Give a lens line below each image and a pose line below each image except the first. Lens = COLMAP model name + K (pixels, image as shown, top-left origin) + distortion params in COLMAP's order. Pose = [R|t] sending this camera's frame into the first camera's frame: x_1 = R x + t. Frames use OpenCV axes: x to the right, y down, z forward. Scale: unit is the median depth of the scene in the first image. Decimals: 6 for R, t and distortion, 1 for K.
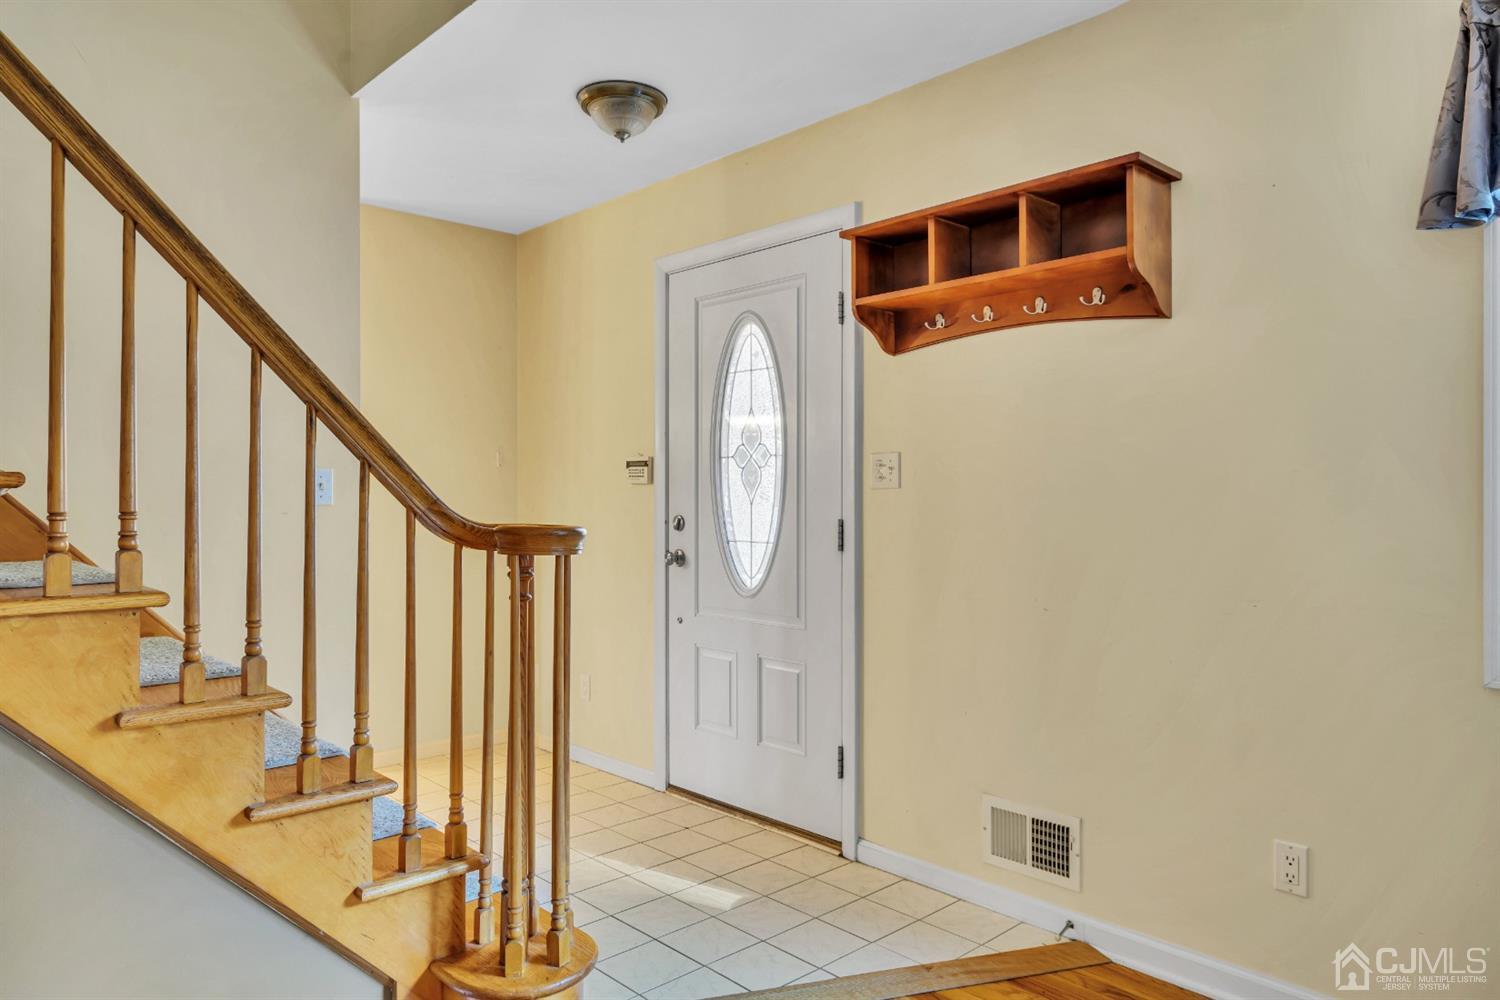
lens RADIAL K [[977.0, 0, 755.6], [0, 977.0, 498.8], [0, 0, 1]] dist [0.004168, 0.000742]
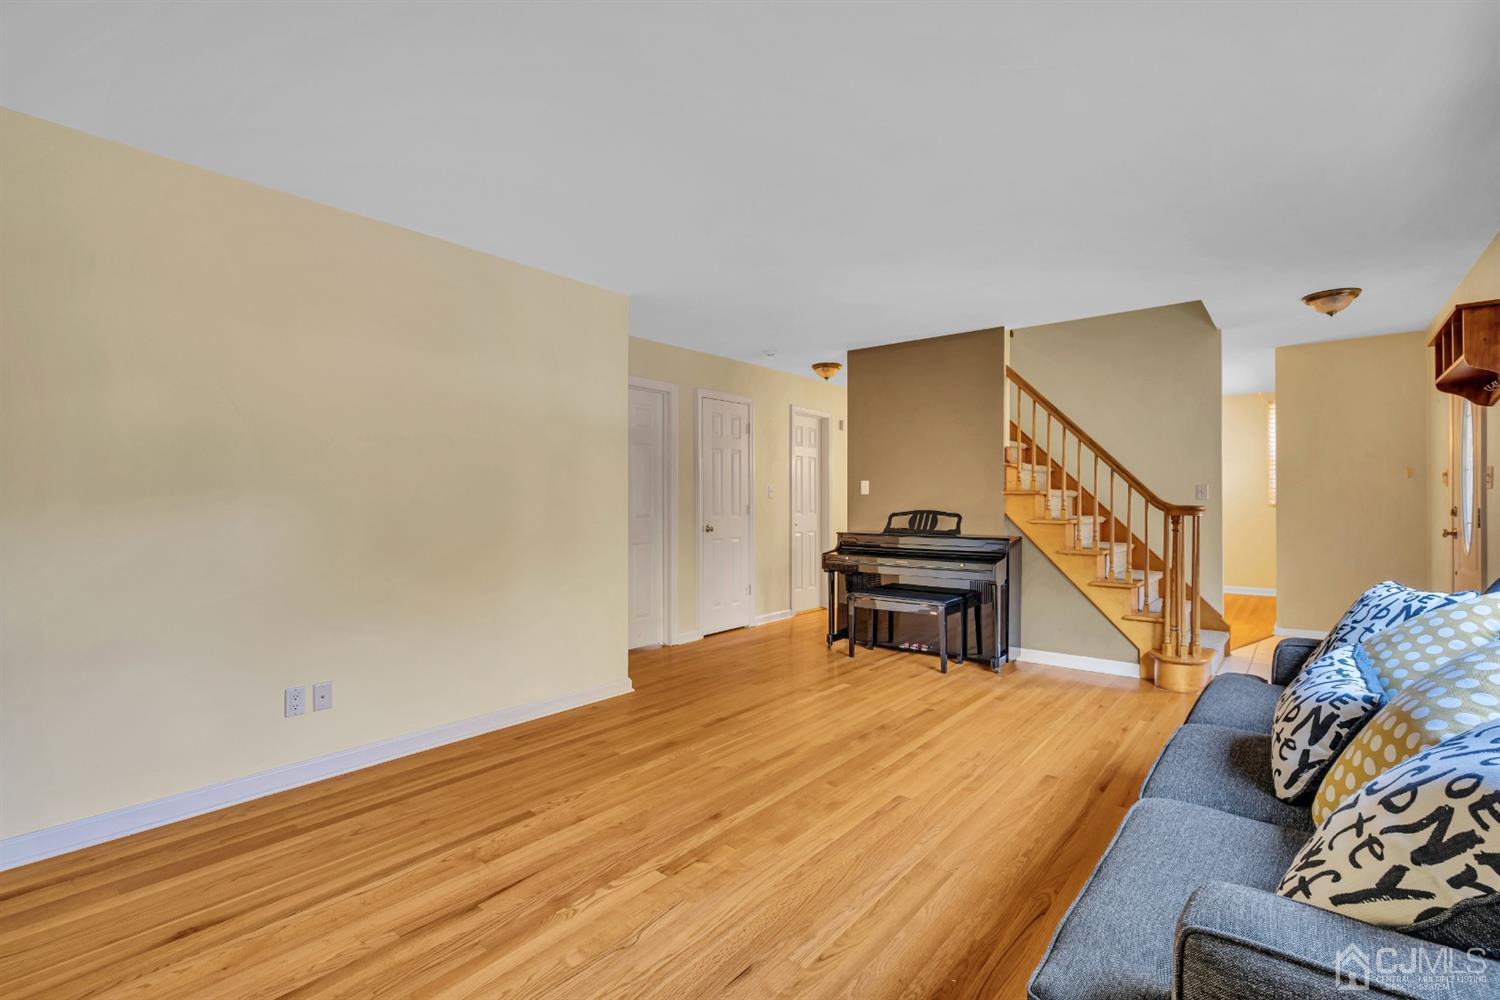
lens RADIAL K [[673.0, 0, 768.2], [0, 673.0, 499.8], [0, 0, 1]] dist [-0.002802, -0.000067]
pose [[0.148992, -0.000279, -0.988838, 1.512823], [0.000501, 1.000000, -0.000207, 0.010735], [0.988838, -0.000464, 0.148992, -0.479586]]
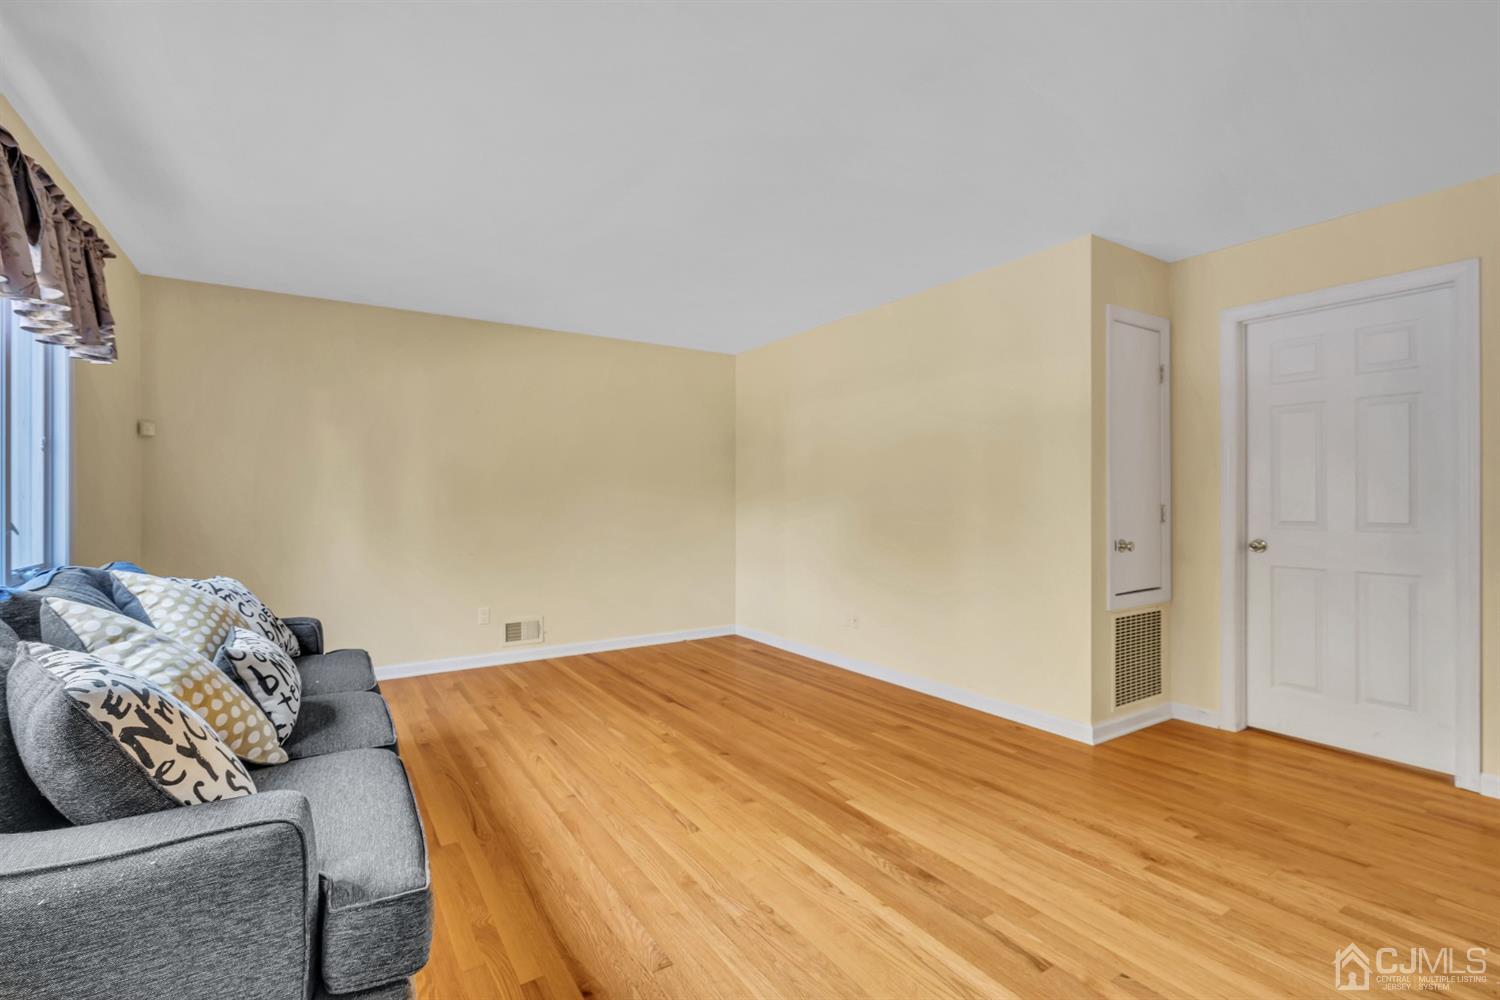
lens RADIAL K [[691.0, 0, 750.1], [0, 691.0, 501.0], [0, 0, 1]] dist [-0.003445, -0.000101]
pose [[-0.984351, 0.003175, 0.176188, 0.058441], [0.003880, 0.999986, 0.003655, 0.006456], [-0.176174, 0.004282, -0.984350, 1.035233]]
